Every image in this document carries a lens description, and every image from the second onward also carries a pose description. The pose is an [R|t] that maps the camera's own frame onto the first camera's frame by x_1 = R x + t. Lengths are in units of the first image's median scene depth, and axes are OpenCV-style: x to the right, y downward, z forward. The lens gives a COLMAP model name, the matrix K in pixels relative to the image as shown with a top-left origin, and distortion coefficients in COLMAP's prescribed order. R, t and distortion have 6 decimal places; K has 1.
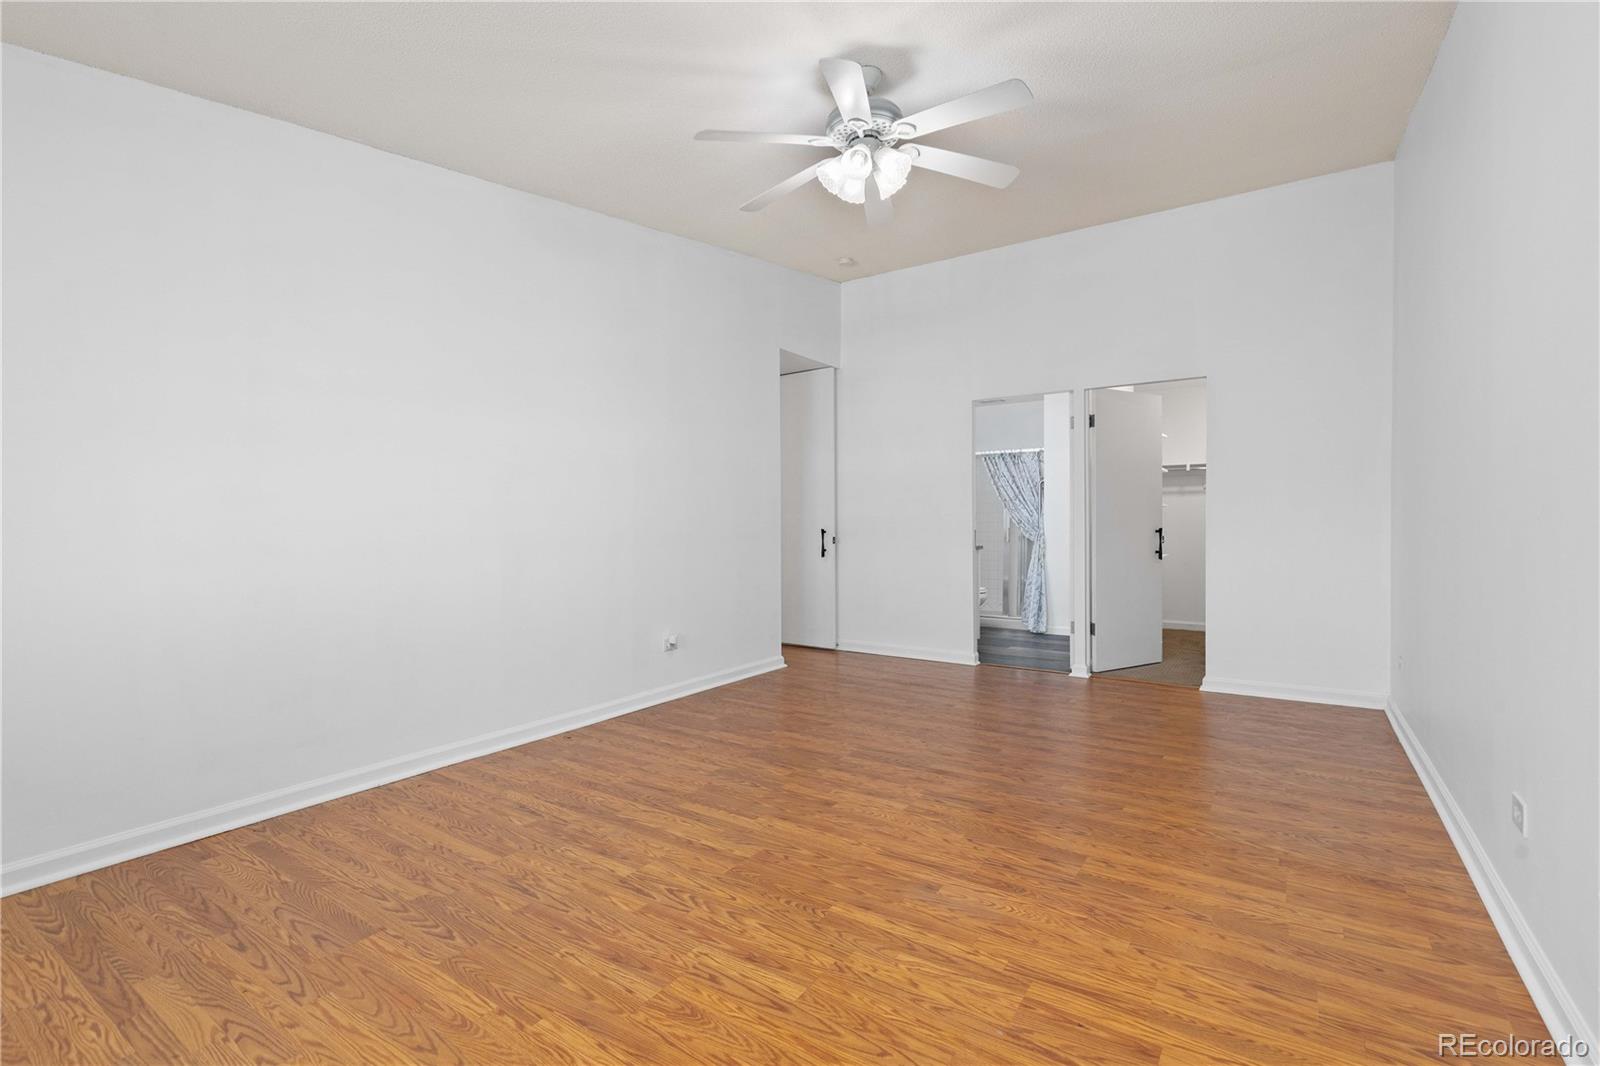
lens RADIAL K [[729.1, 0, 807.0], [0, 729.1, 529.3], [0, 0, 1]] dist [0.009227, -0.001358]
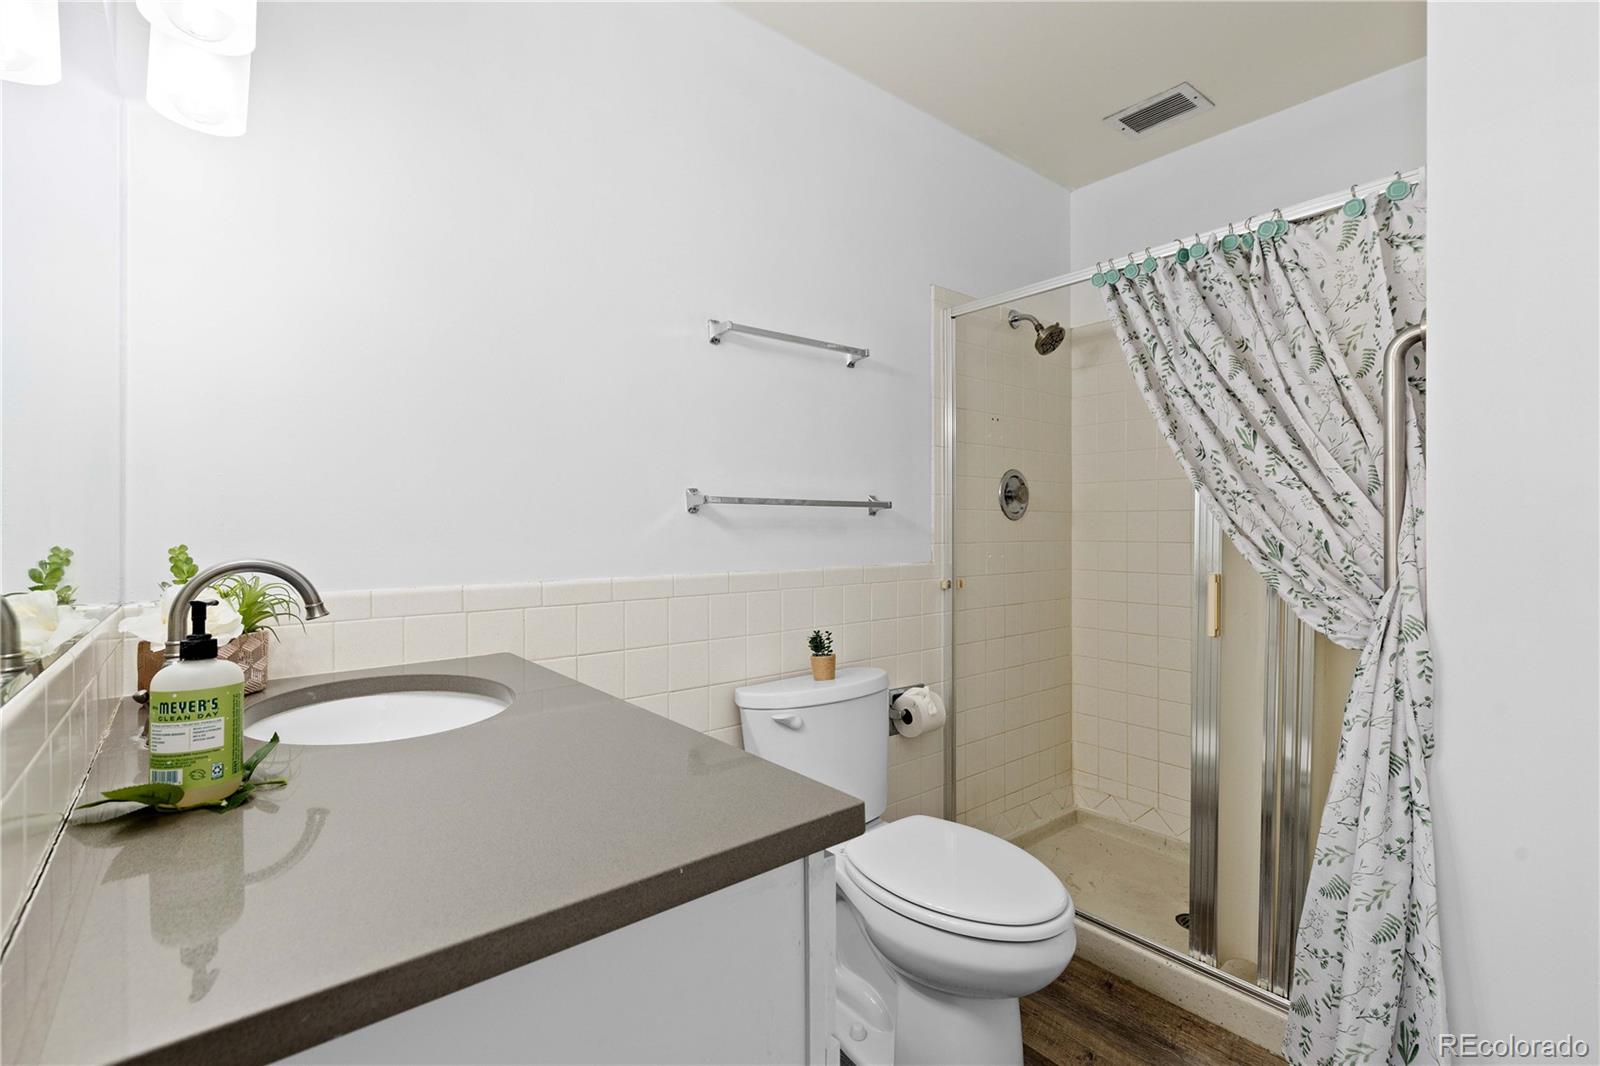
lens RADIAL K [[729.1, 0, 792.0], [0, 729.1, 530.1], [0, 0, 1]] dist [0.009227, -0.001358]
pose [[0.960285, 0.007991, -0.278906, 0.219634], [-0.007028, 0.999965, 0.004452, -0.016202], [0.278932, -0.002315, 0.960308, 0.766545]]
